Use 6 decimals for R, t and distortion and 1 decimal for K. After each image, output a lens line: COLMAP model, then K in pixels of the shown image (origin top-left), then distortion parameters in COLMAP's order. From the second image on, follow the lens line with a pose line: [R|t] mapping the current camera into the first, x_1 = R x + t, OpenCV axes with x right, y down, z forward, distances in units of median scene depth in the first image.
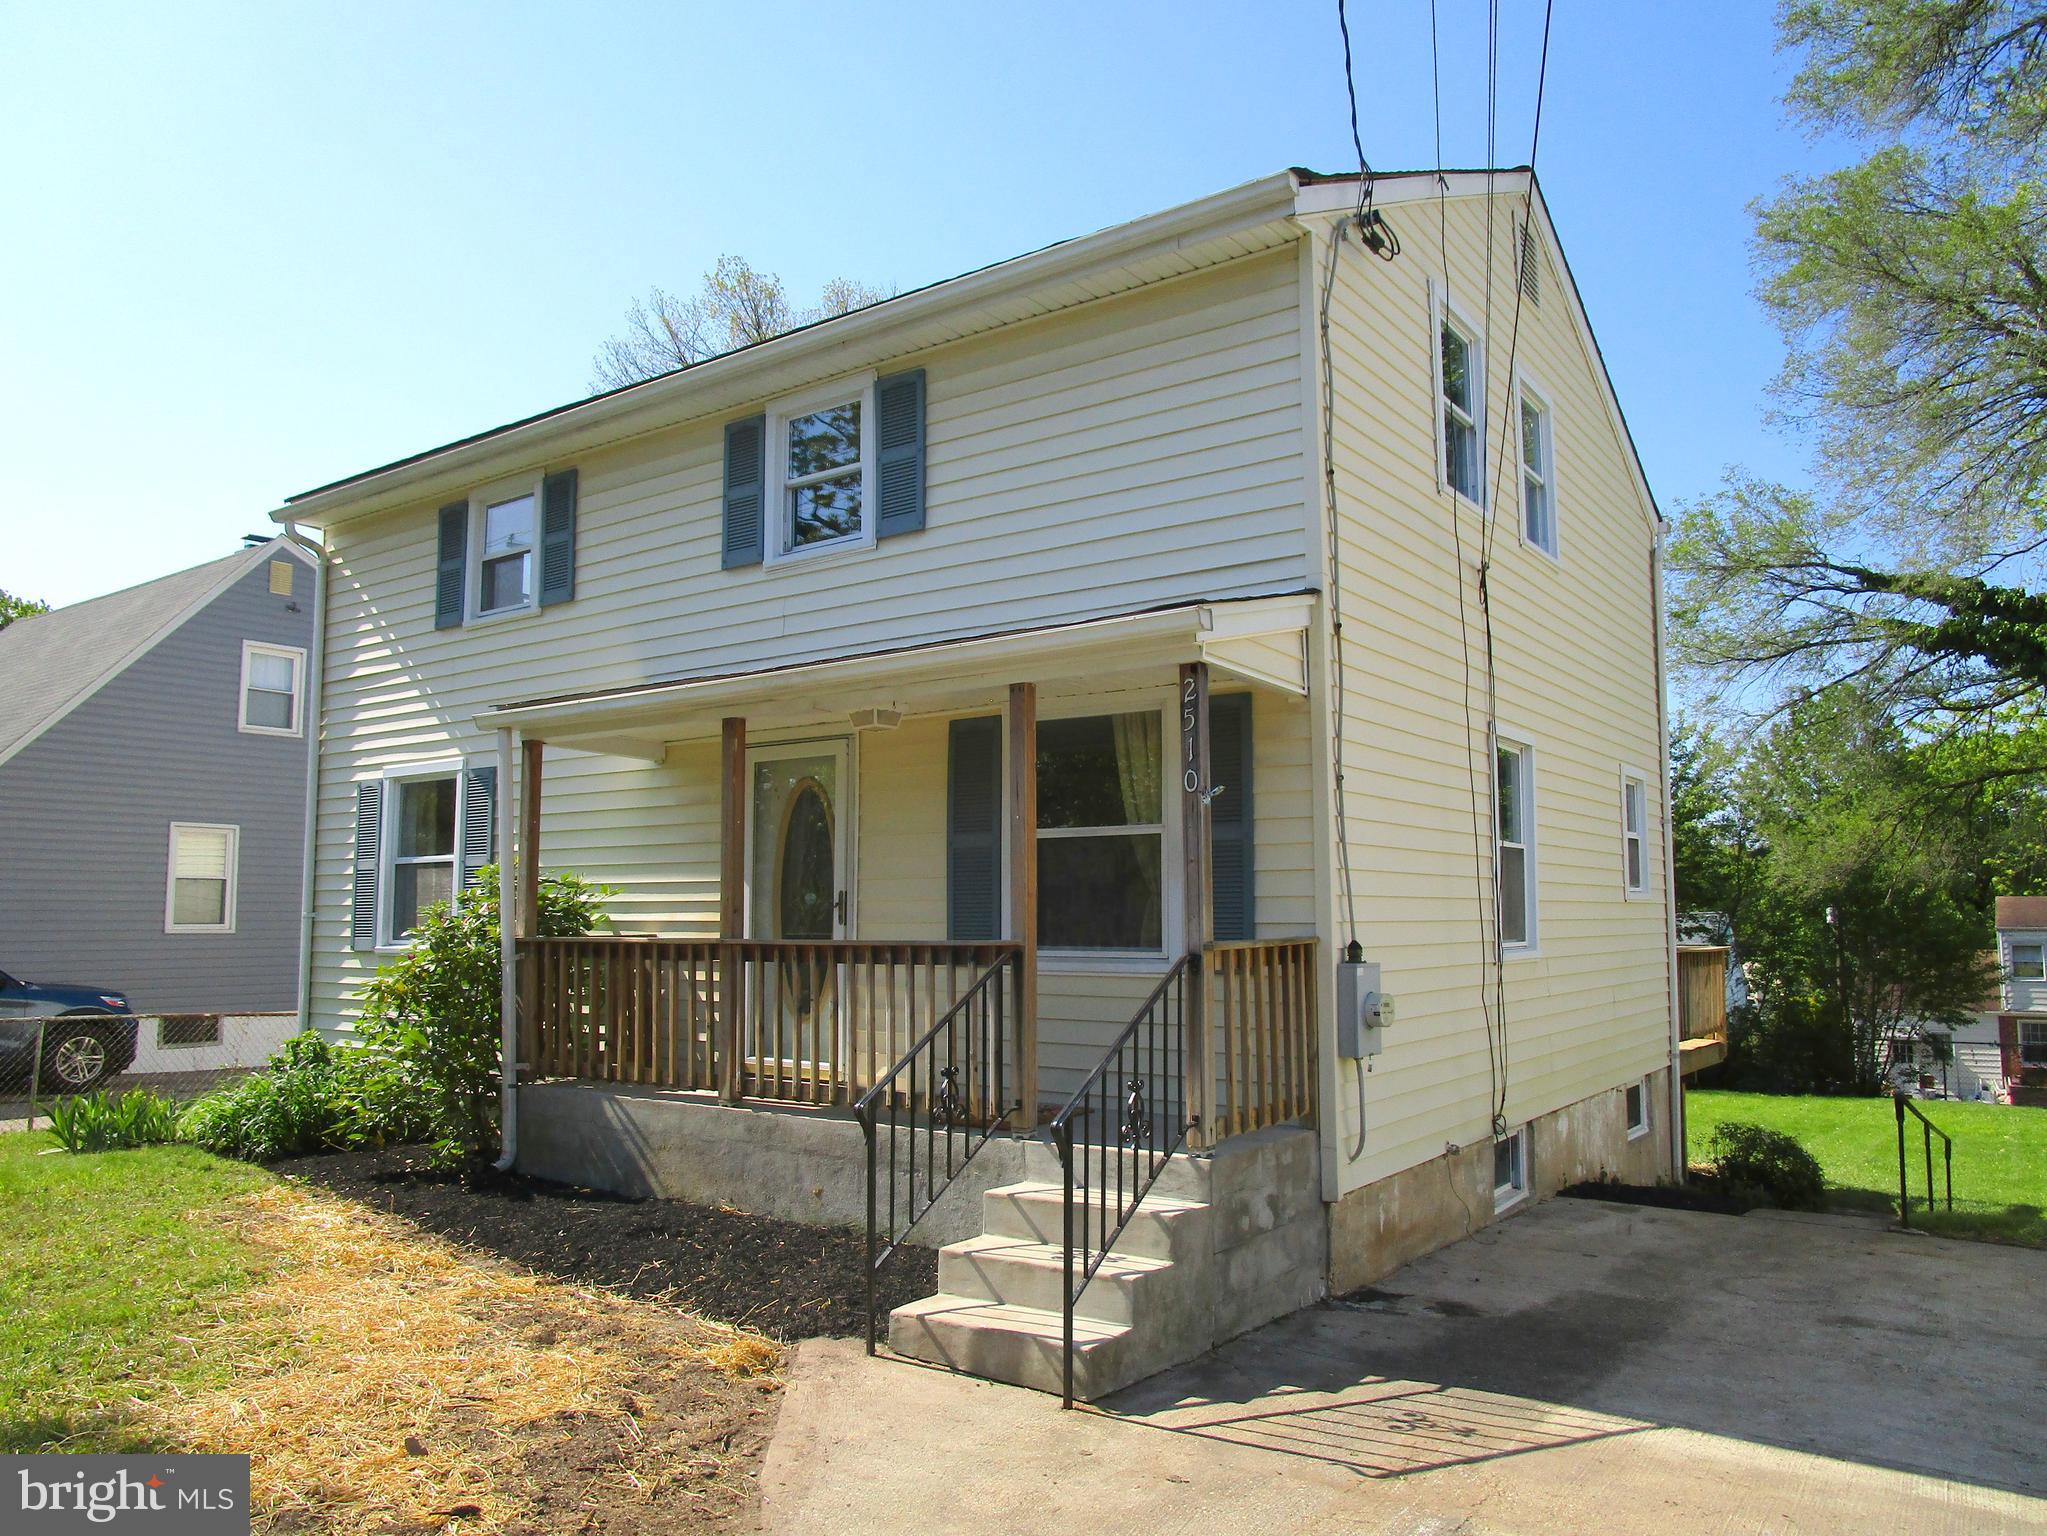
lens RADIAL K [[1452.8, 0, 1023.5], [0, 1452.8, 768.0], [0, 0, 1]] dist [-0.029422, -0.042602]
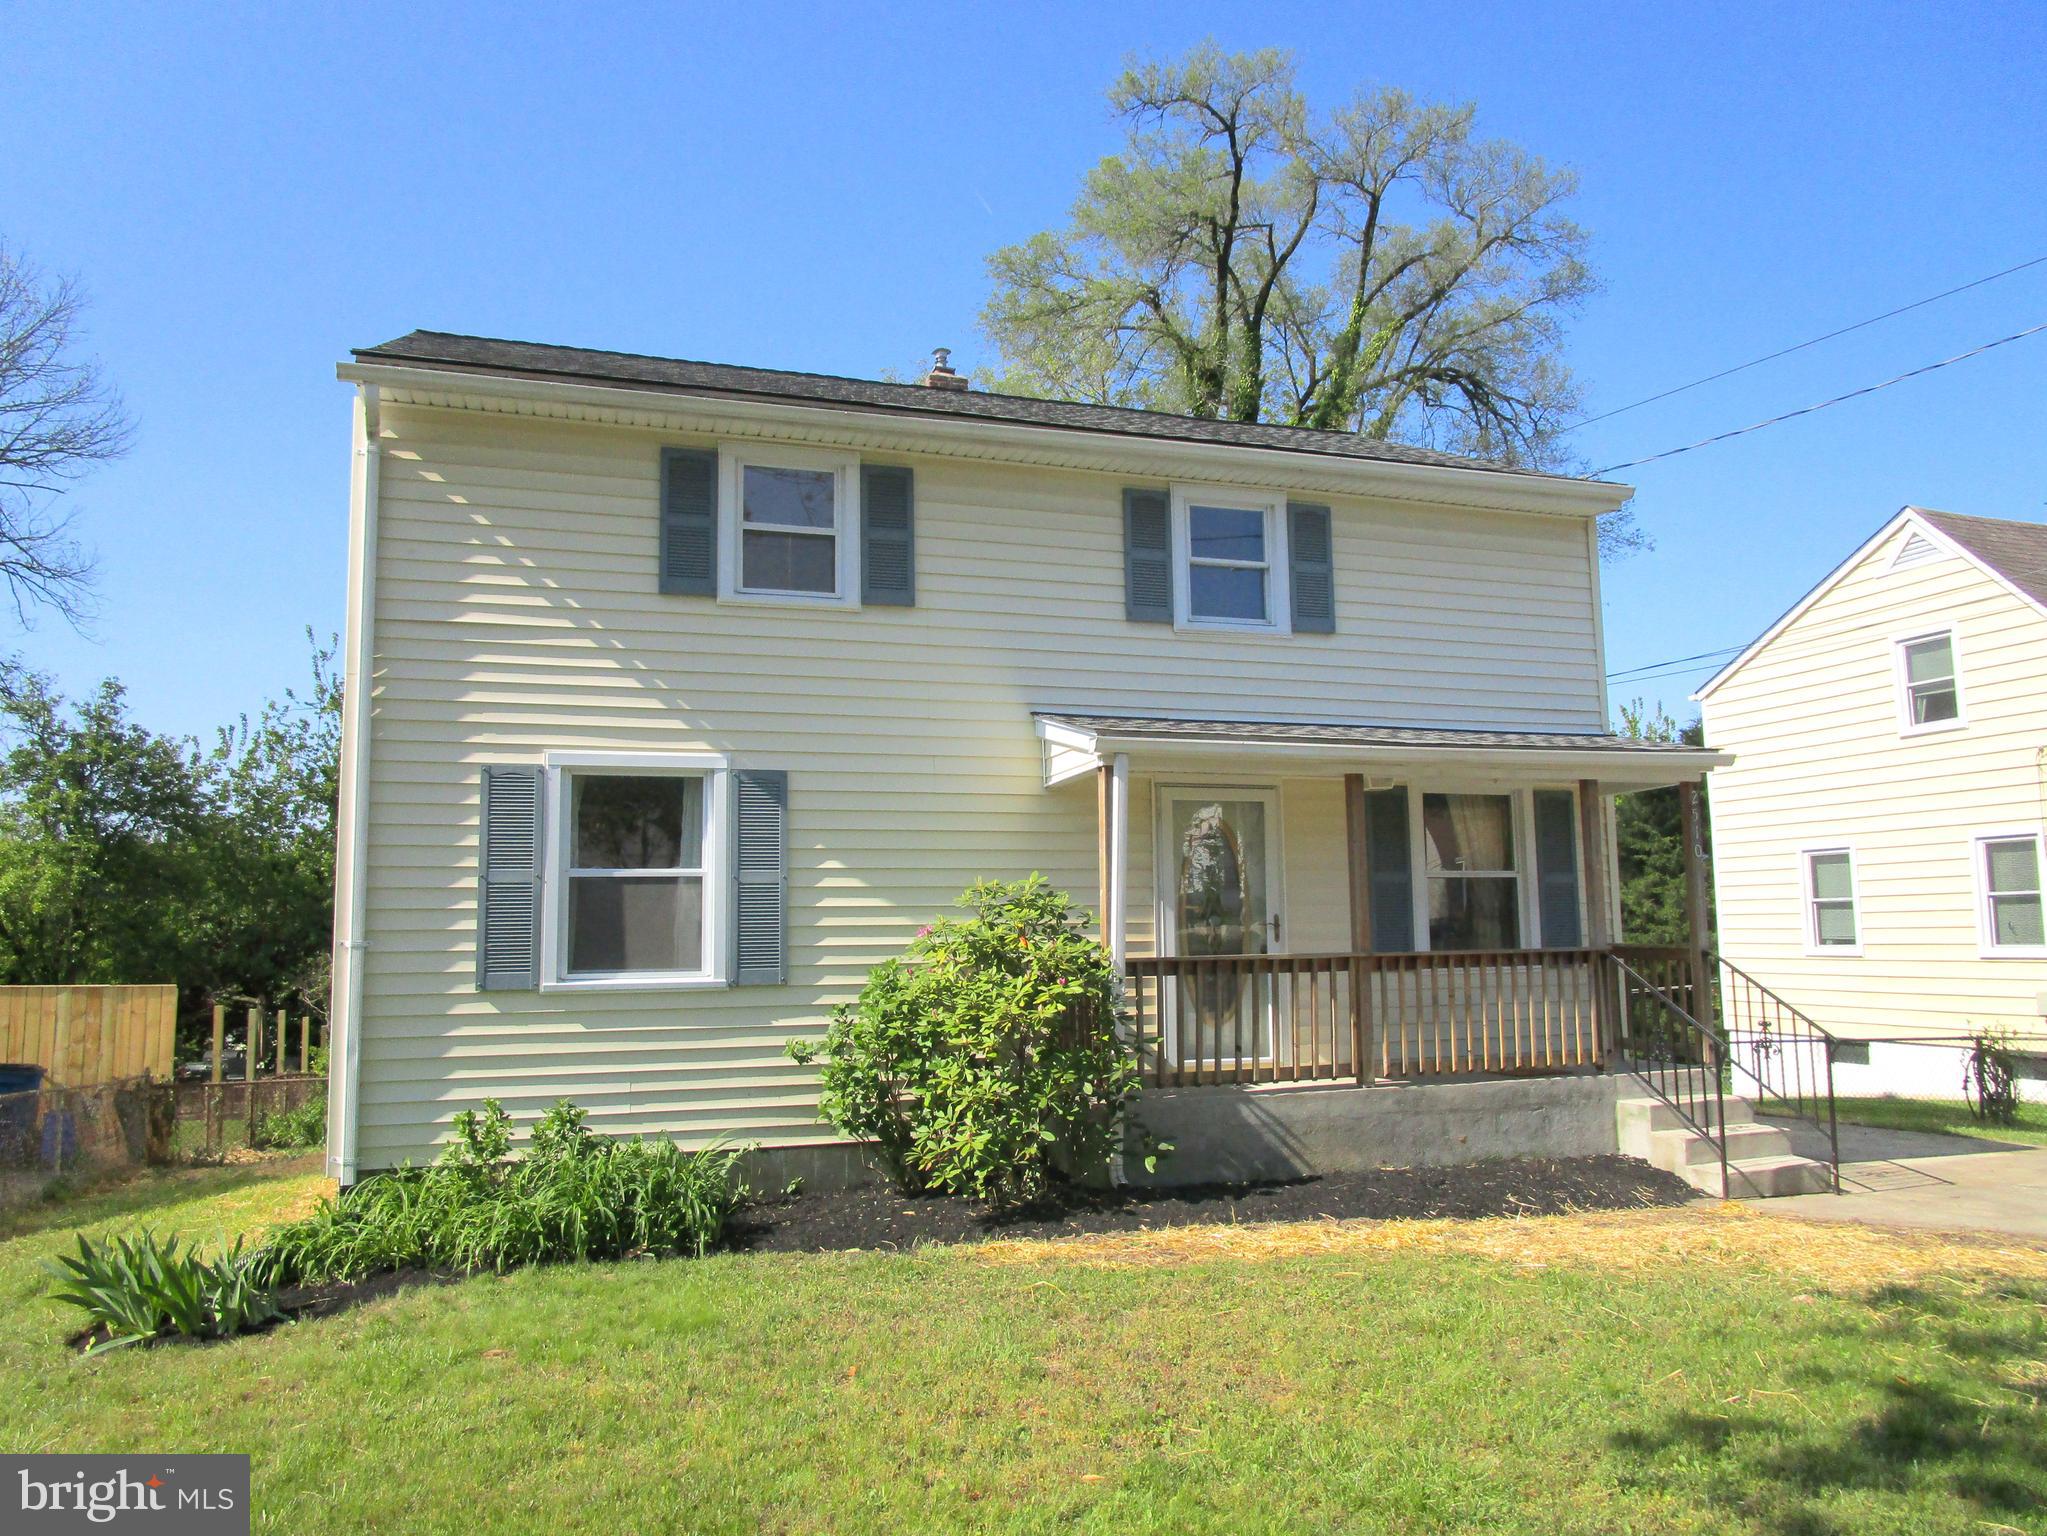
lens RADIAL K [[1452.8, 0, 1023.5], [0, 1452.8, 768.0], [0, 0, 1]] dist [-0.029422, -0.042602]
pose [[0.590371, 0.090175, 0.802079, -1.206957], [-0.070375, 0.995706, -0.060144, 0.049267], [-0.804058, -0.020939, 0.594182, 0.440556]]
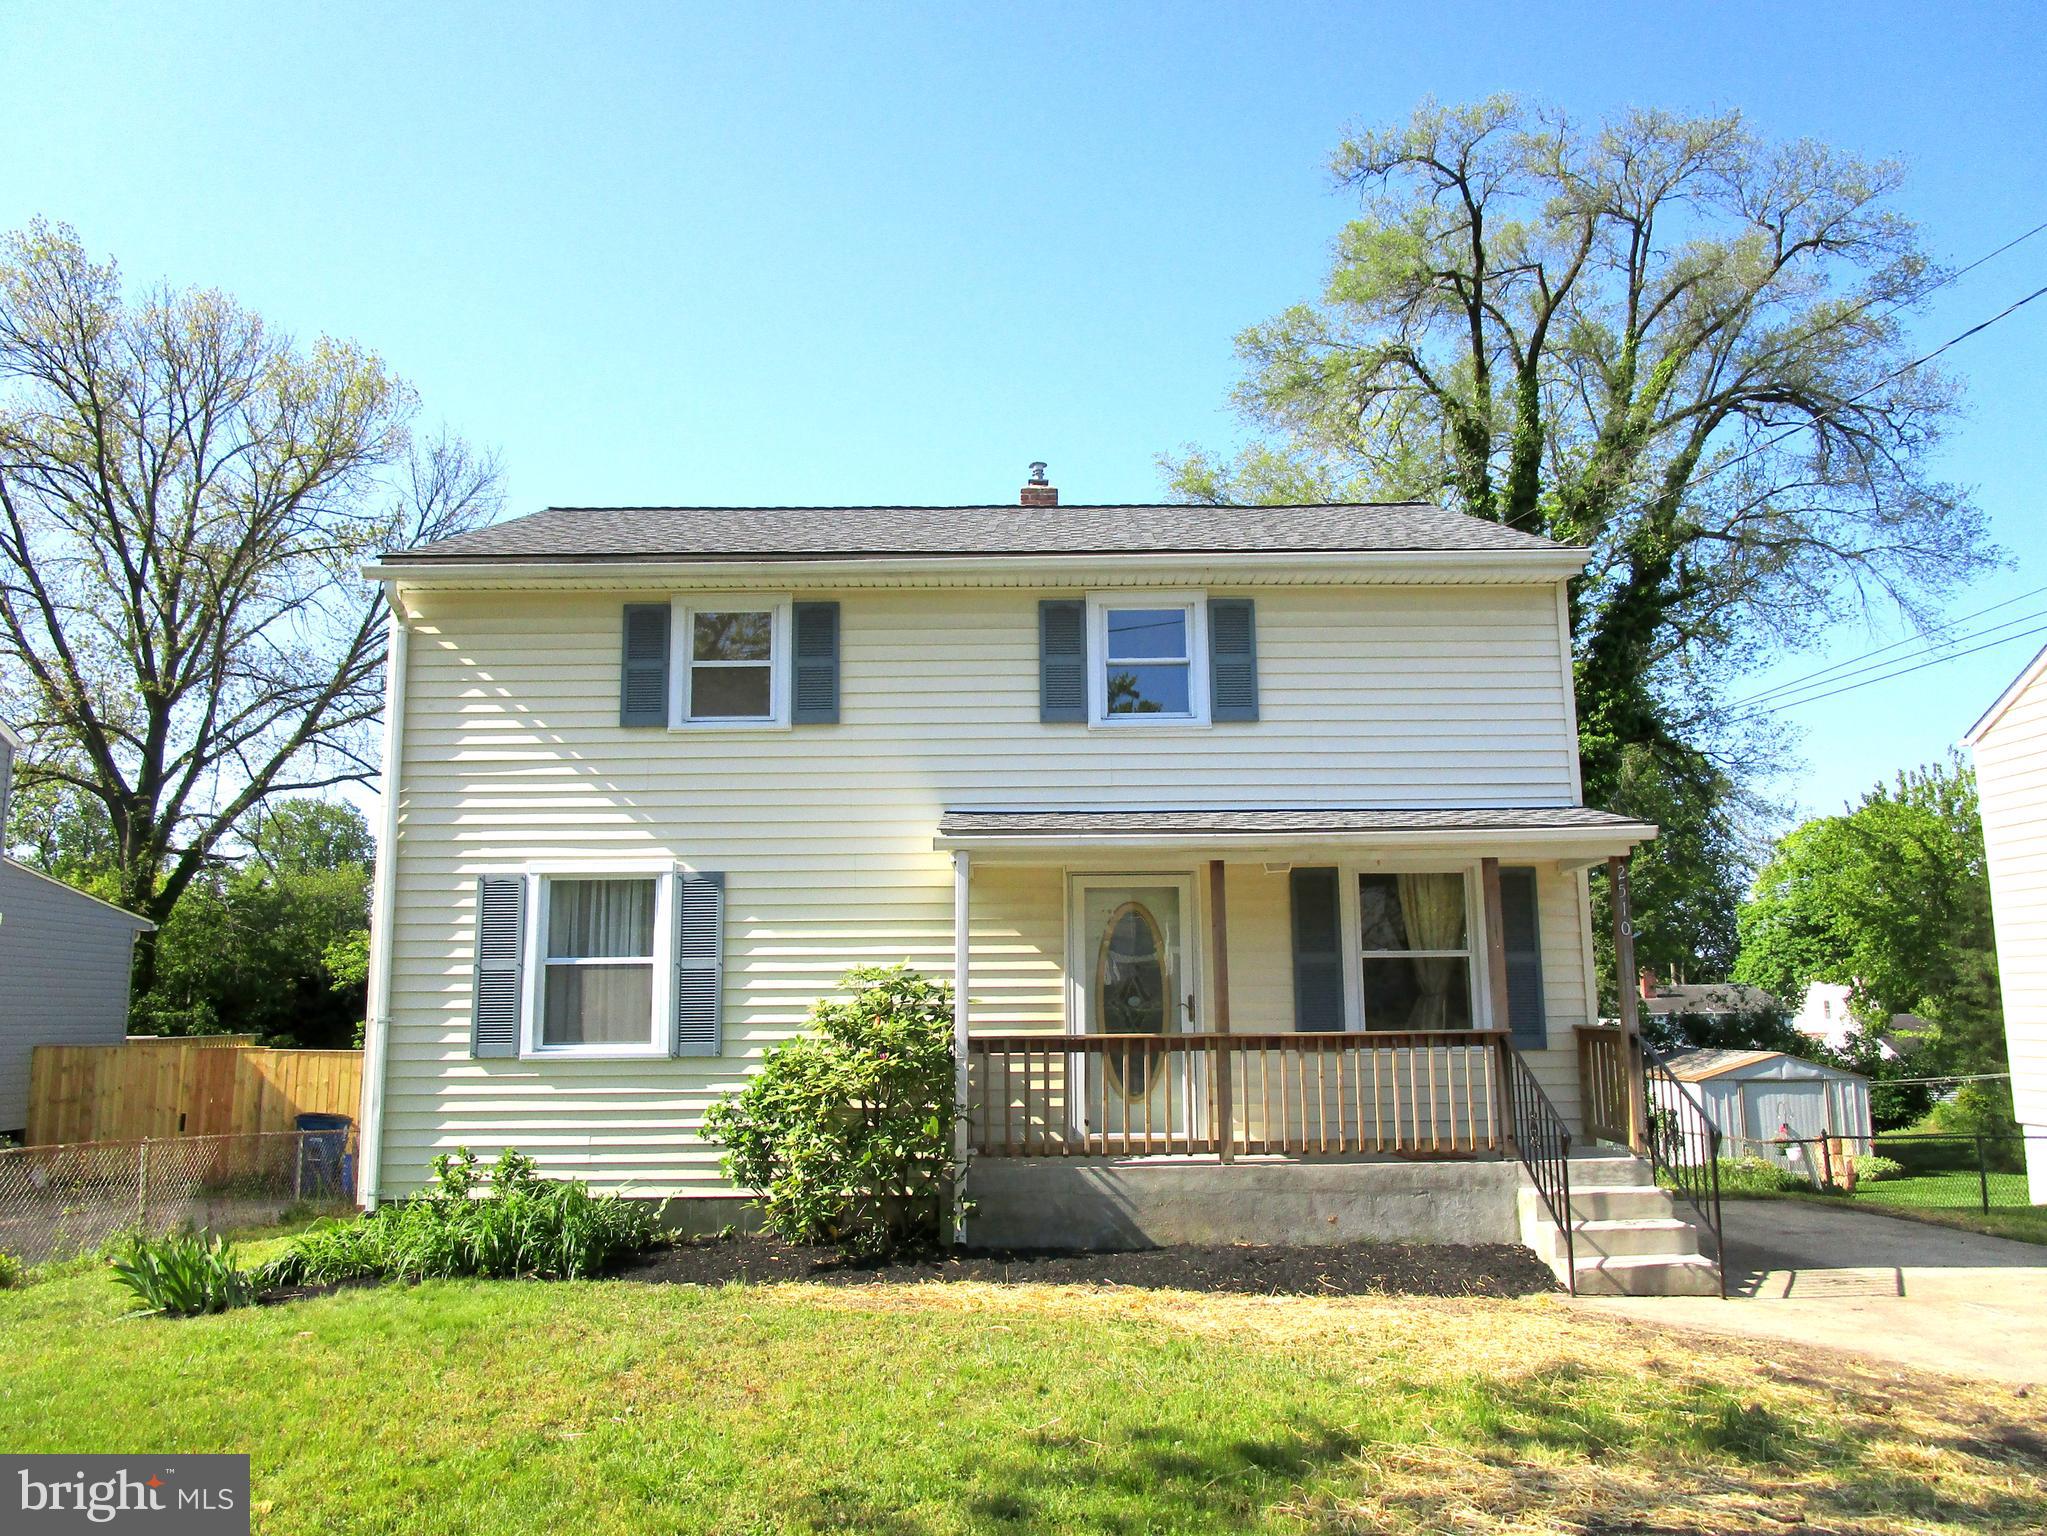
lens RADIAL K [[1452.8, 0, 1023.5], [0, 1452.8, 768.0], [0, 0, 1]] dist [-0.029422, -0.042602]
pose [[0.808101, 0.091117, 0.581954, -0.976948], [-0.052519, 0.995174, -0.082886, -0.000002], [-0.586698, 0.036416, 0.808987, 0.050172]]
